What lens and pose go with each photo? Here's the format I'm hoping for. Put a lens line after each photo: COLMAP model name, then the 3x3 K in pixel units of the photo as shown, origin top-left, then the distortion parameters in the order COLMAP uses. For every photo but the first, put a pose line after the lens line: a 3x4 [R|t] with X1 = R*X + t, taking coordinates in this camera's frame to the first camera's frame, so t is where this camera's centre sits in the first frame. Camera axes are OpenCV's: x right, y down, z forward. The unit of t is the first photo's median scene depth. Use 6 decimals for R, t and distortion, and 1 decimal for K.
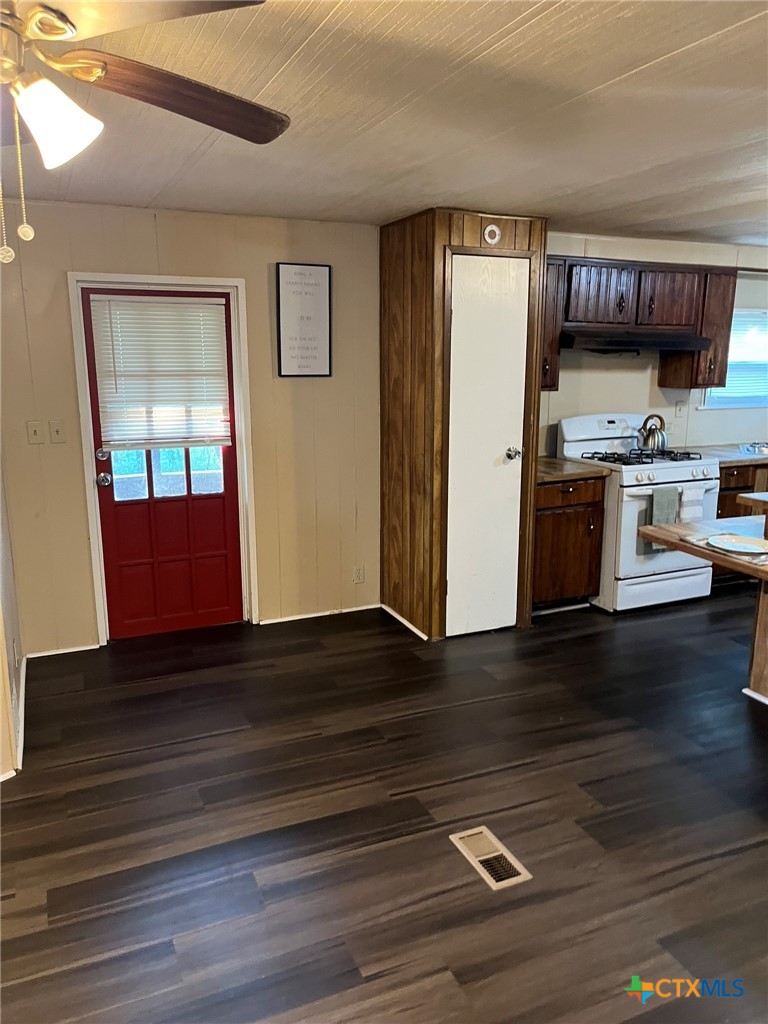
lens RADIAL K [[770.7, 0, 384.0], [0, 770.7, 512.0], [0, 0, 1]] dist [0.045041, -0.070798]
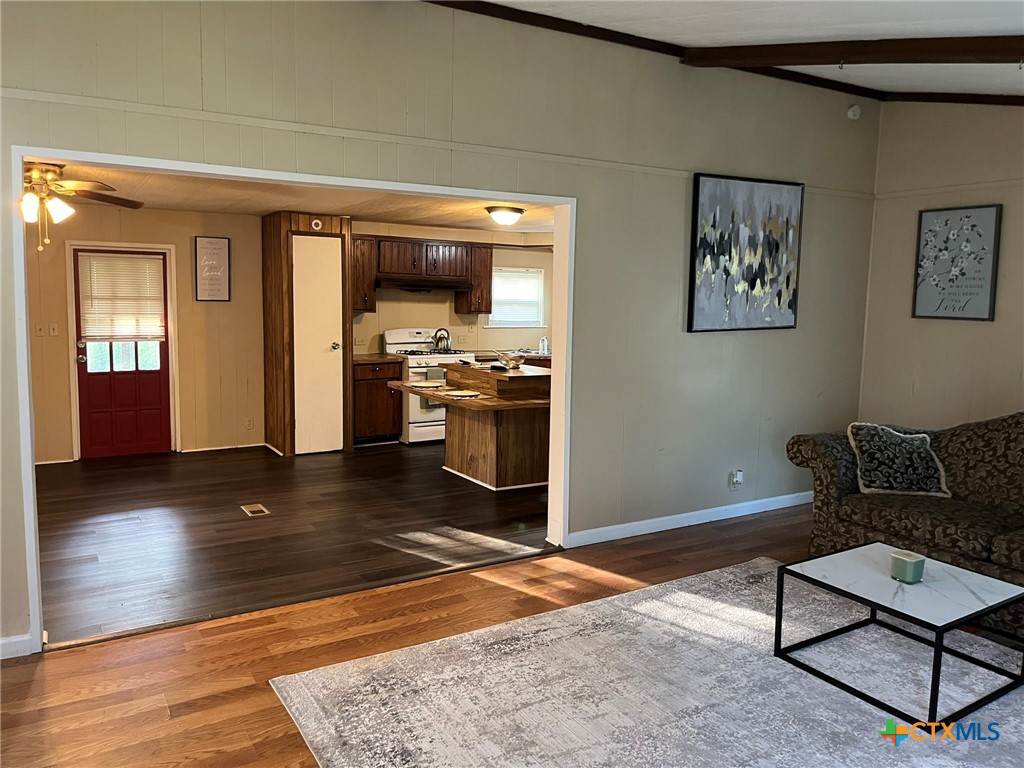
lens RADIAL K [[779.2, 0, 511.8], [0, 779.2, 368.0], [0, 0, 1]] dist [0.028177, -0.003879]
pose [[0.991295, -0.000765, 0.131659, 0.304090], [0.016718, 0.992620, -0.120112, 0.176679], [-0.130595, 0.121267, 0.983991, -0.714248]]
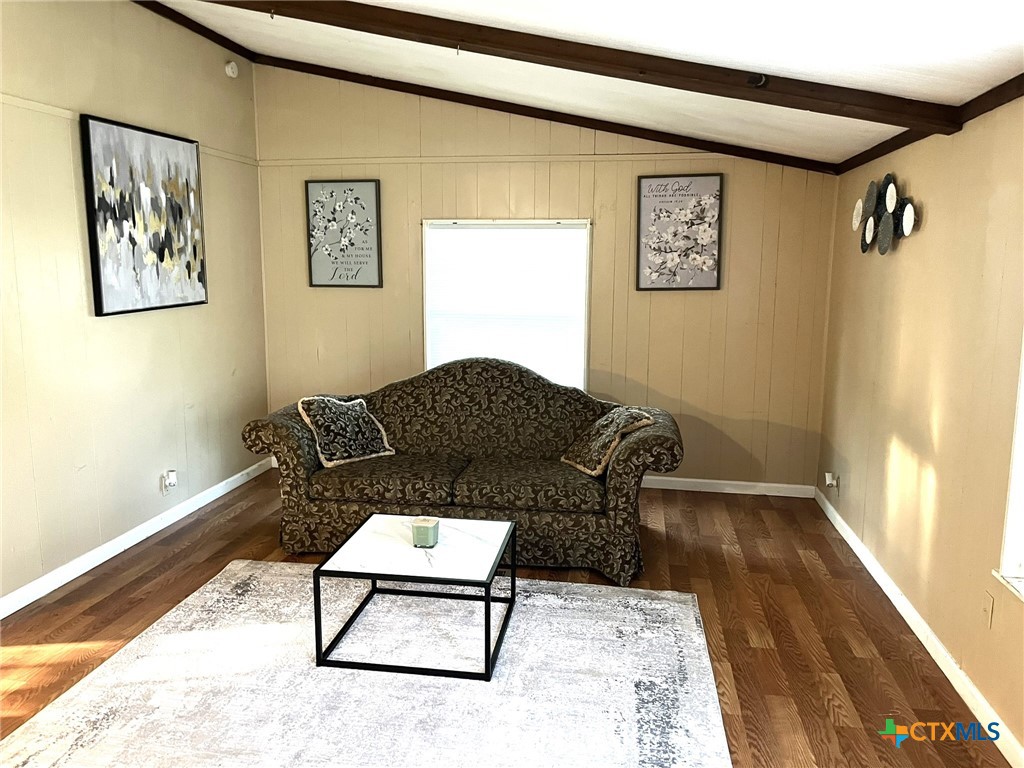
lens RADIAL K [[770.7, 0, 512.0], [0, 770.7, 384.0], [0, 0, 1]] dist [0.045041, -0.070798]
pose [[0.550459, -0.134932, 0.823886, 0.148056], [0.188201, 0.981506, 0.035004, 0.089581], [-0.813372, 0.135788, 0.565674, -0.376078]]
